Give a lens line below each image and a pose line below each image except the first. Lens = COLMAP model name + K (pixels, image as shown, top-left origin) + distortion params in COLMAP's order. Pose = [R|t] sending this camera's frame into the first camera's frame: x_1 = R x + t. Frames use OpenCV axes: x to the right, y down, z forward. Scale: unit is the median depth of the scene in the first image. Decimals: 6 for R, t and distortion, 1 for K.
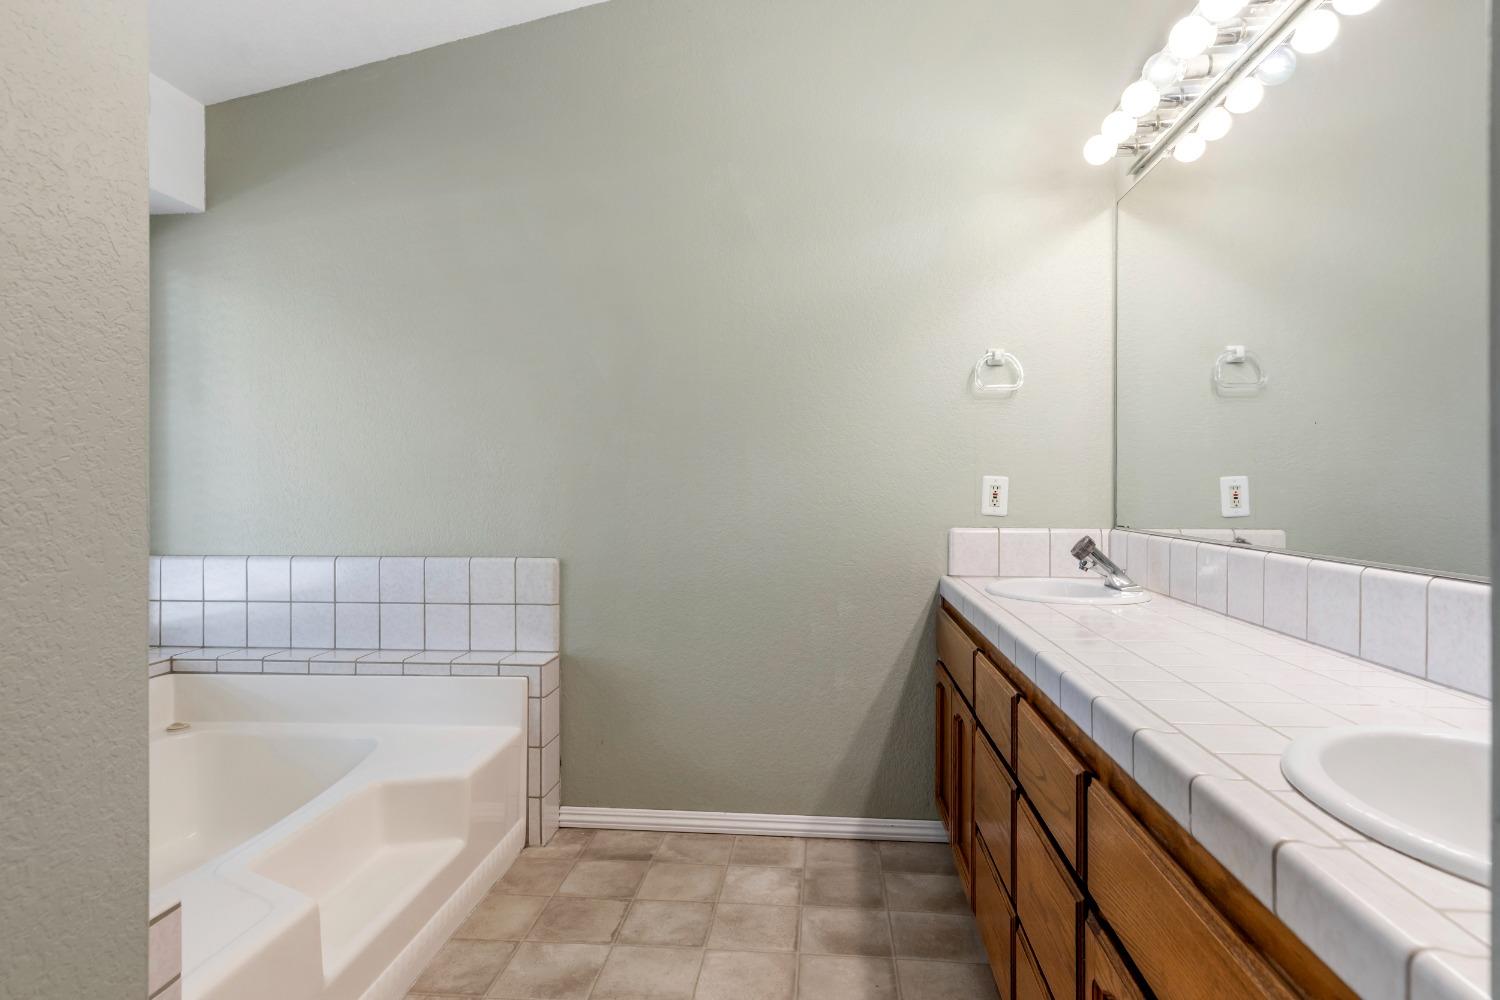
lens RADIAL K [[839.8, 0, 749.6], [0, 839.8, 492.4], [0, 0, 1]] dist [0.004327, 0.001149]
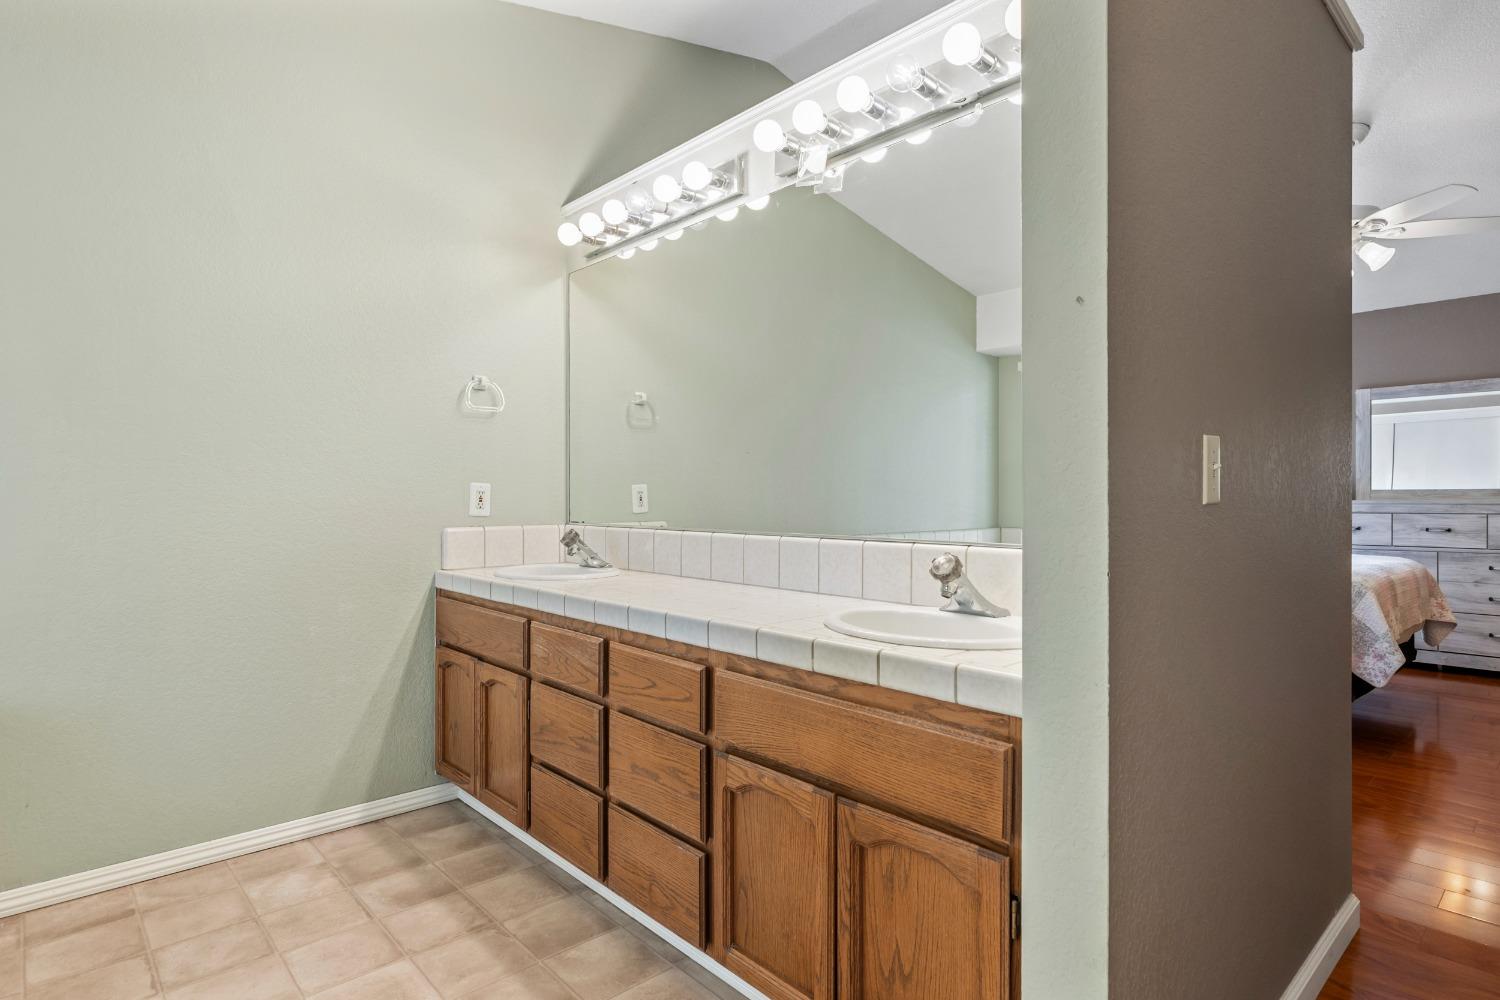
lens RADIAL K [[802.0, 0, 750.0], [0, 802.0, 500.0], [0, 0, 1]] dist [-0.000001, 0.000001]
pose [[0.672853, -0.009188, 0.739719, -0.305602], [0.006117, 0.999958, 0.006856, -0.001008], [-0.739751, -0.000089, 0.672881, -0.048677]]
